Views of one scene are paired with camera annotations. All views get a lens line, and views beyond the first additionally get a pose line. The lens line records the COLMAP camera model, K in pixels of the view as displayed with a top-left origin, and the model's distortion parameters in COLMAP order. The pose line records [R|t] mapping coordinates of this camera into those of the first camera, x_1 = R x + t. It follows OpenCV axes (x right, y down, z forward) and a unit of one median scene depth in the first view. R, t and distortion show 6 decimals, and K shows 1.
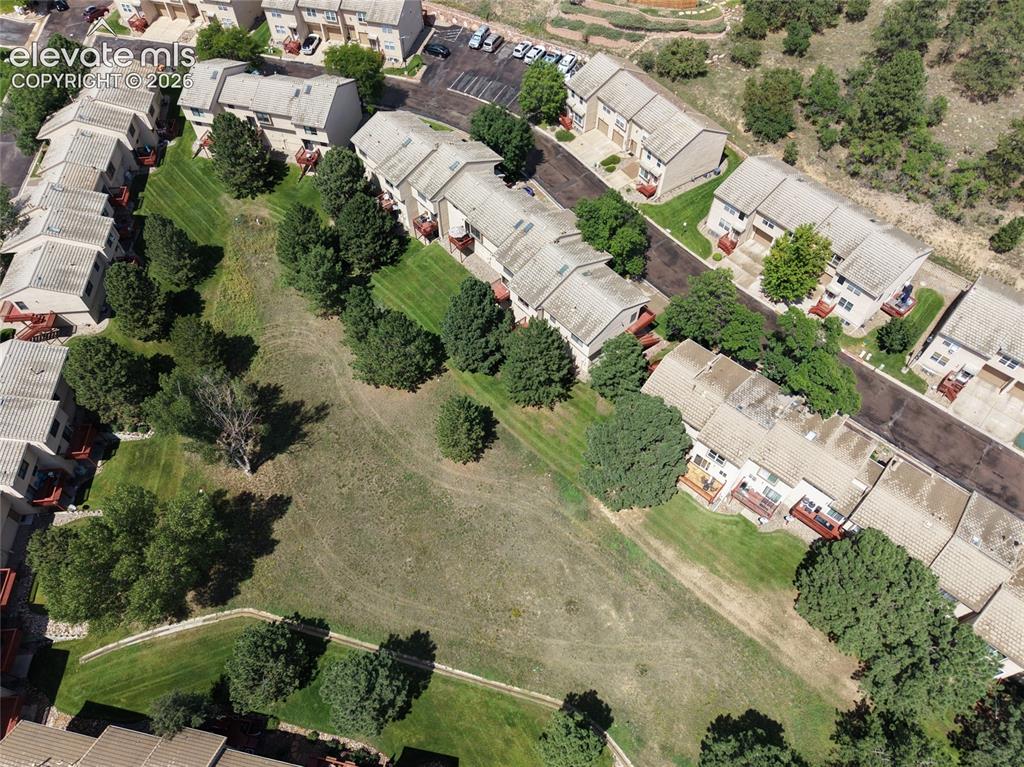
lens RADIAL K [[713.7, 0, 512.0], [0, 713.7, 383.5], [0, 0, 1]] dist [0.001724, 0.001827]
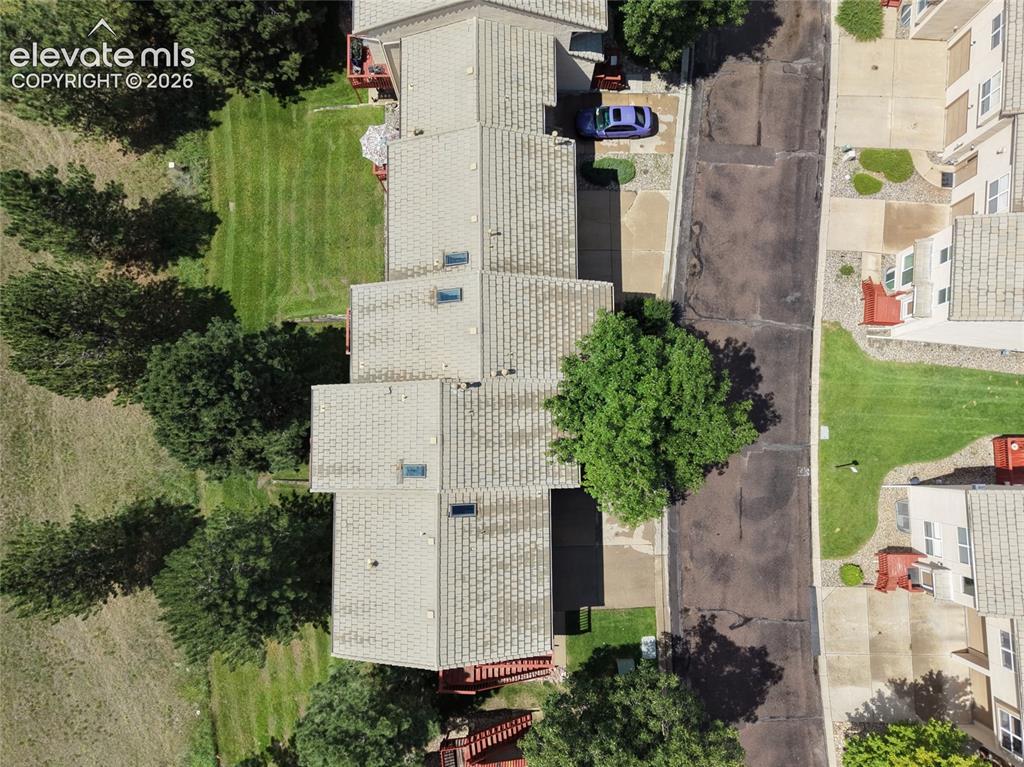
lens RADIAL K [[713.7, 0, 512.0], [0, 713.7, 383.5], [0, 0, 1]] dist [0.001724, 0.001827]
pose [[0.766161, 0.639373, -0.064802, 0.086691], [-0.521369, 0.677358, 0.519000, -0.336455], [0.375729, -0.363851, 0.852315, 0.569580]]
